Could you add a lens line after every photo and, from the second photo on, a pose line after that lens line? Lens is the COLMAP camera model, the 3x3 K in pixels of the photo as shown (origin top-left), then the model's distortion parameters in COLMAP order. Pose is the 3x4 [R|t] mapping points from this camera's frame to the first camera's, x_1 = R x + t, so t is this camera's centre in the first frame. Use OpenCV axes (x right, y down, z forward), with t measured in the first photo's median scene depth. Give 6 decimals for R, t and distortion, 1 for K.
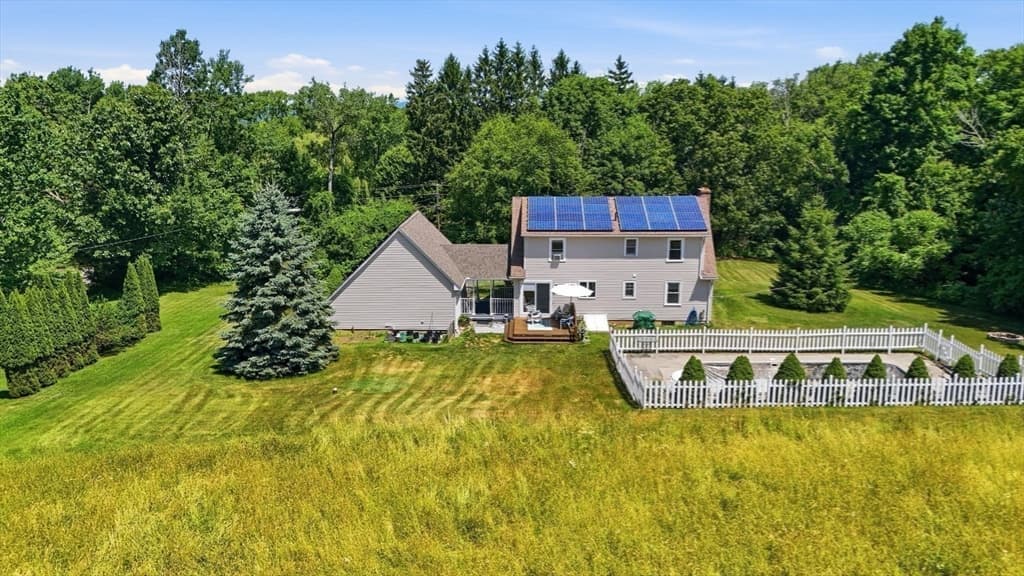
lens RADIAL K [[741.0, 0, 513.6], [0, 741.0, 283.7], [0, 0, 1]] dist [0.031014, -0.021921]
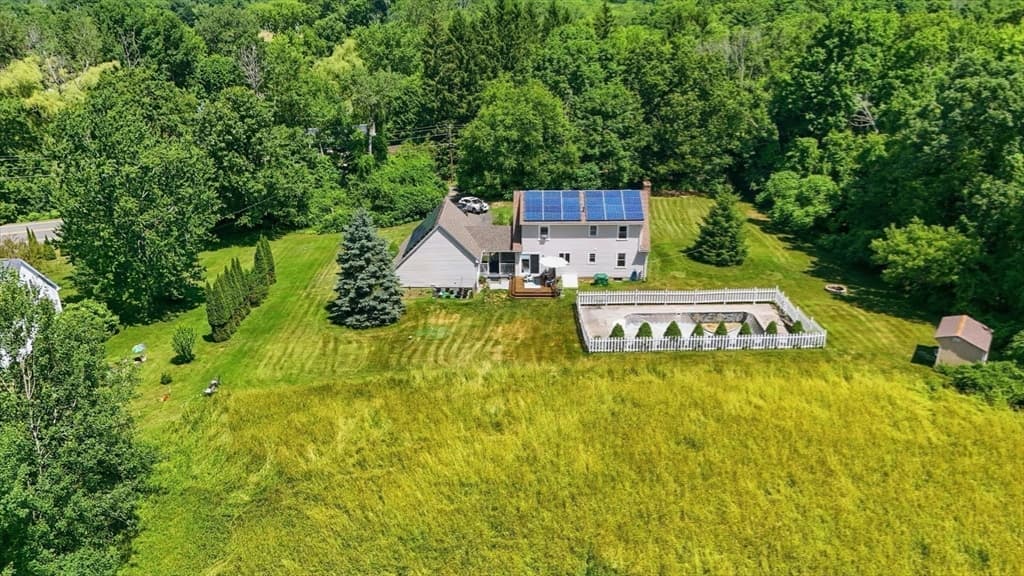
lens RADIAL K [[741.0, 0, 511.7], [0, 741.0, 288.3], [0, 0, 1]] dist [0.031014, -0.021921]
pose [[0.999978, -0.006359, -0.001992, -0.003551], [0.006622, 0.981804, 0.189783, -0.196849], [0.000748, -0.189792, 0.981824, -0.436939]]
